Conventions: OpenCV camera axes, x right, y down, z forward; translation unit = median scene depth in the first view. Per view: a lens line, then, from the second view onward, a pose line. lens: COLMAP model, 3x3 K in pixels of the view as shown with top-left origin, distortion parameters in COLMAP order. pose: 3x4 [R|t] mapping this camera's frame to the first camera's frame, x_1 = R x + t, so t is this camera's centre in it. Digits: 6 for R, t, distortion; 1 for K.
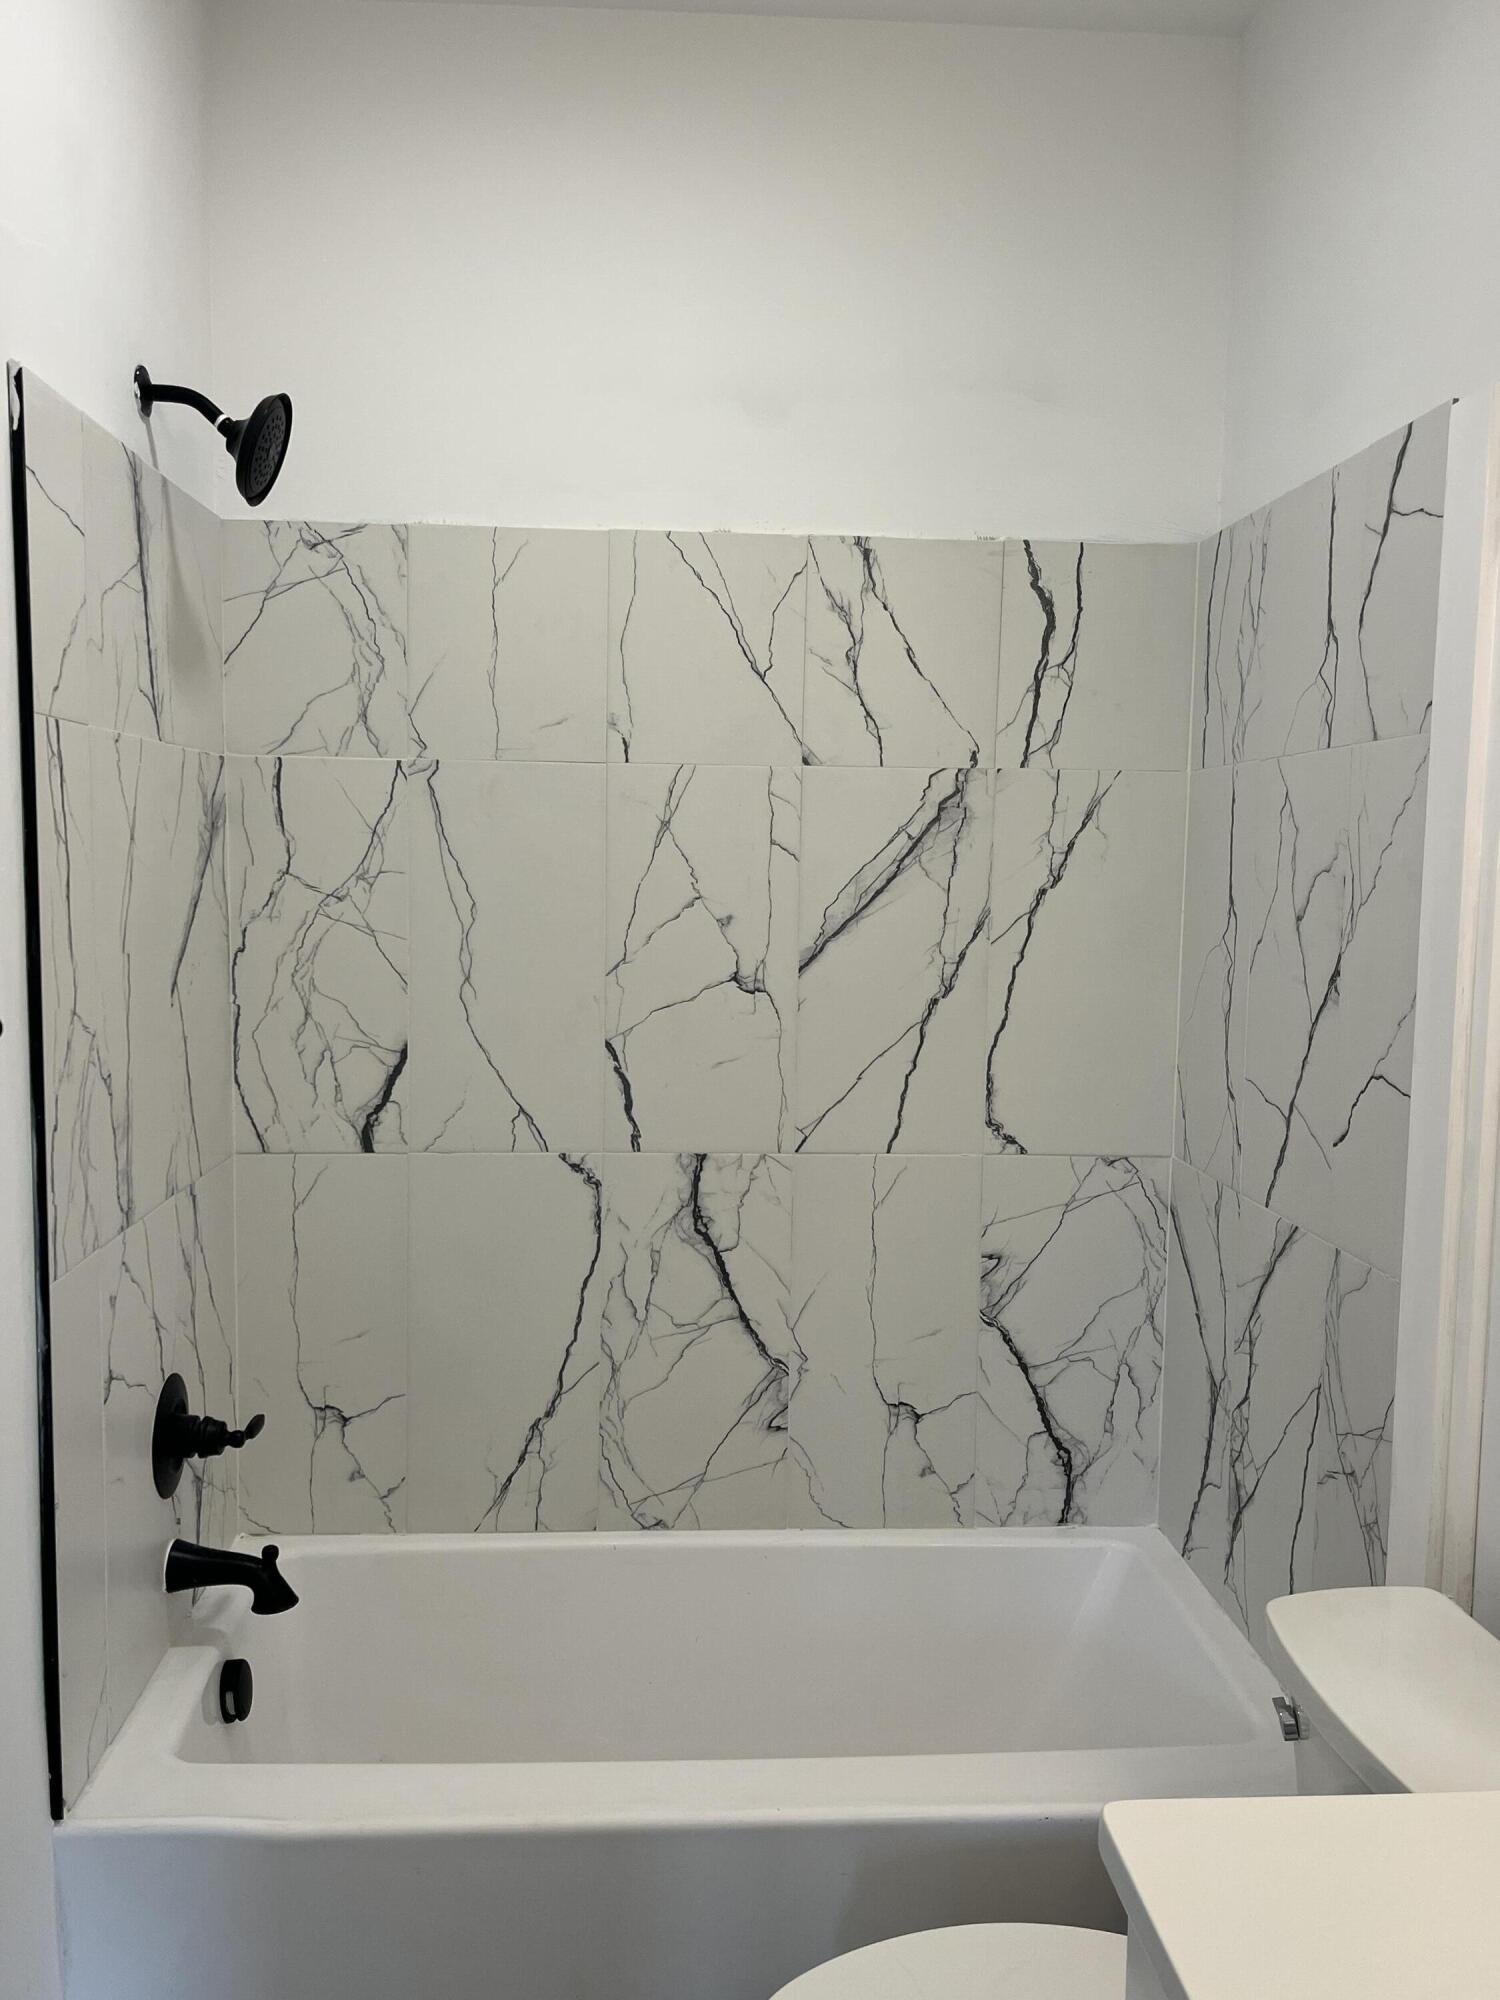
lens RADIAL K [[1672.6, 0, 752.3], [0, 1672.6, 1005.3], [0, 0, 1]] dist [0.038175, 0.006145]
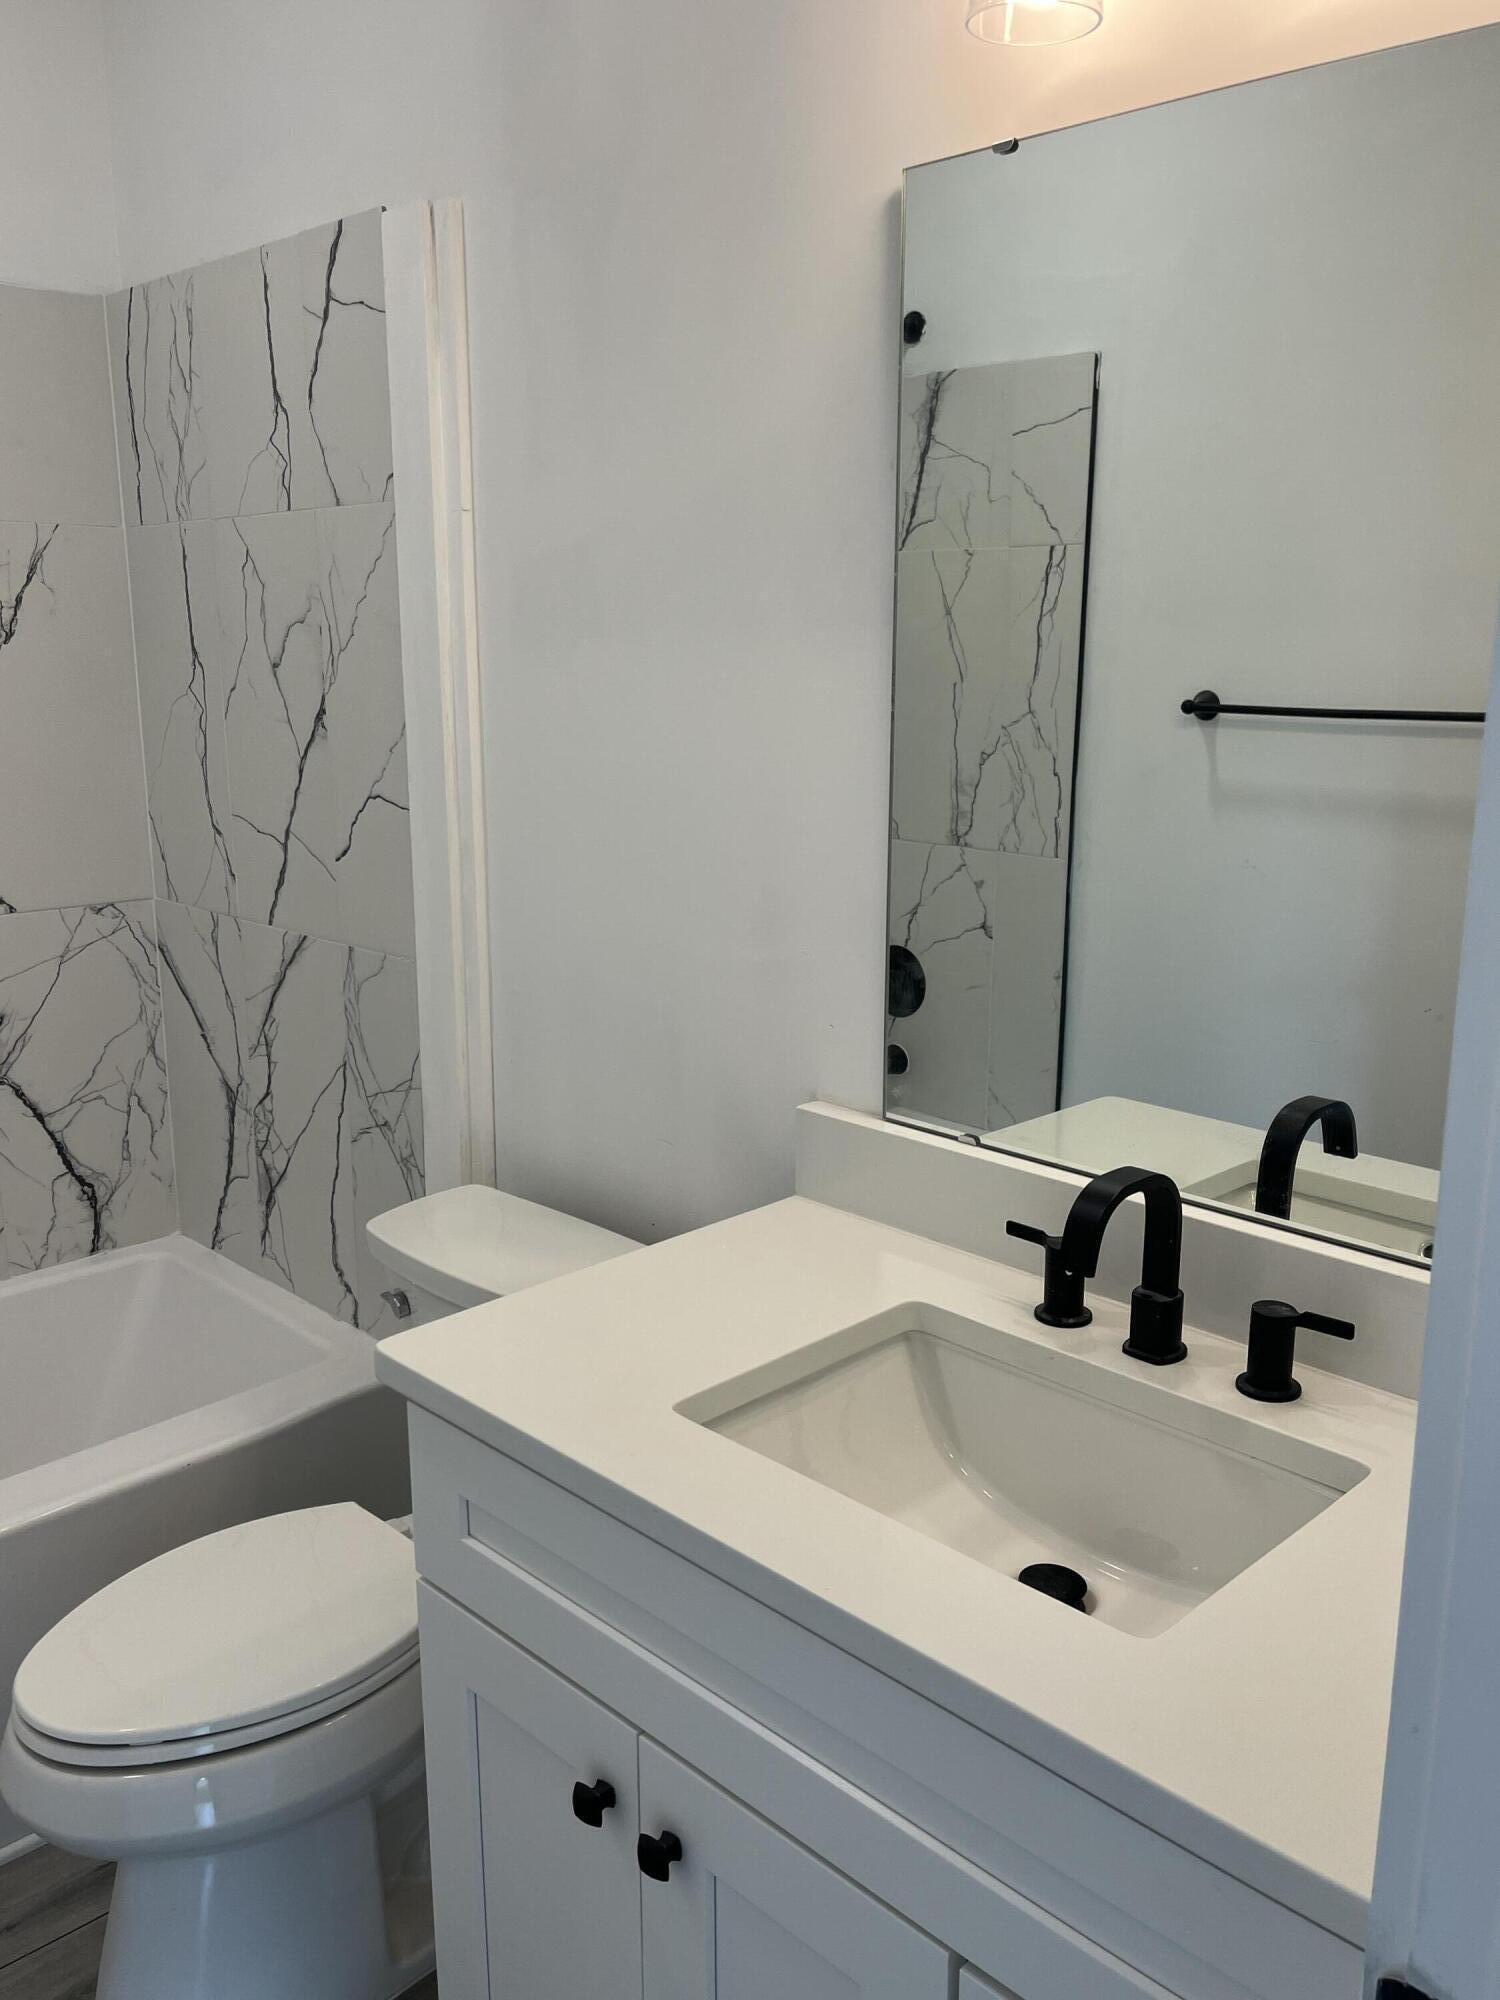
lens RADIAL K [[1672.6, 0, 746.3], [0, 1672.6, 1010.4], [0, 0, 1]] dist [0.038175, 0.006145]
pose [[0.754909, -0.164530, 0.634857, -0.180874], [0.073760, 0.983178, 0.167092, 0.010323], [-0.651669, -0.079312, 0.754346, -0.074871]]
